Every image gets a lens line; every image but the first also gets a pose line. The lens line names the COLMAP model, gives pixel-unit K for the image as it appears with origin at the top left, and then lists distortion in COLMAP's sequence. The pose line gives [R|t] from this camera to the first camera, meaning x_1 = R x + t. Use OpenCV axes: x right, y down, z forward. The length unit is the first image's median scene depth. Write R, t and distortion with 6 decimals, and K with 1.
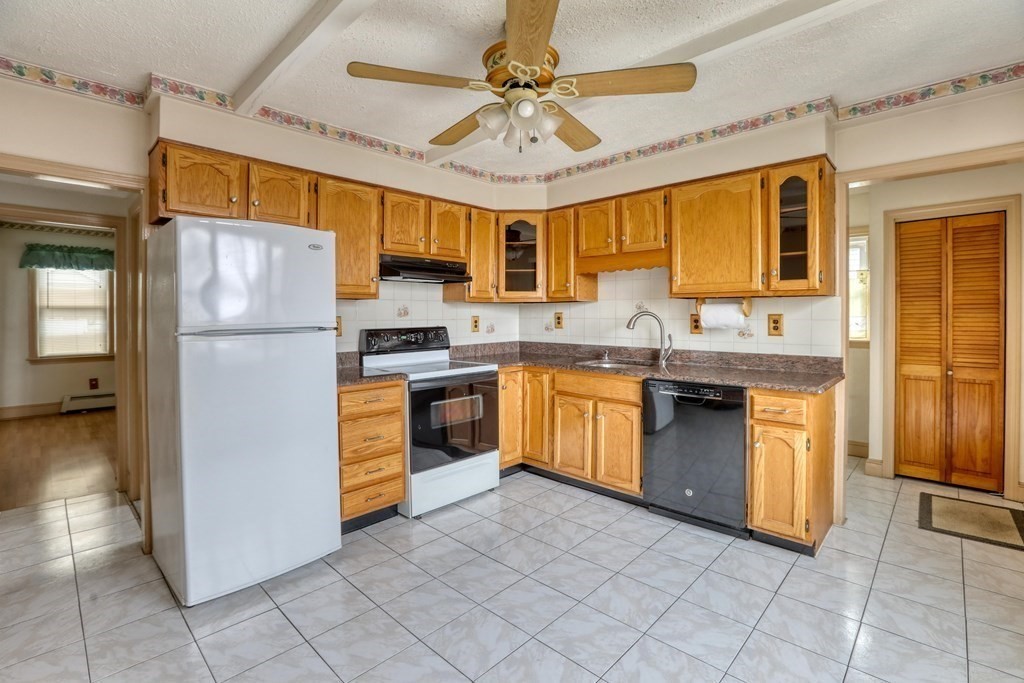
lens RADIAL K [[474.0, 0, 507.2], [0, 474.0, 315.7], [0, 0, 1]] dist [-0.032410, 0.003656]
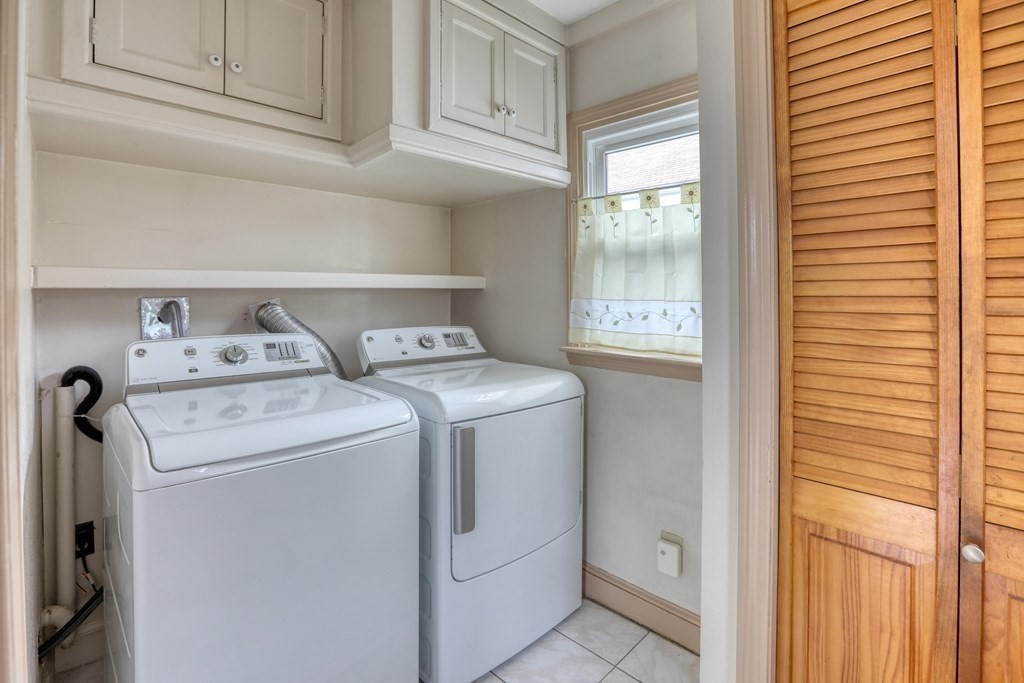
lens RADIAL K [[474.0, 0, 524.0], [0, 474.0, 288.0], [0, 0, 1]] dist [-0.032410, 0.003656]
pose [[0.999970, 0.004363, -0.006434, 0.136952], [-0.004461, 0.999873, -0.015297, -0.000929], [0.006366, 0.015325, 0.999862, 0.142814]]
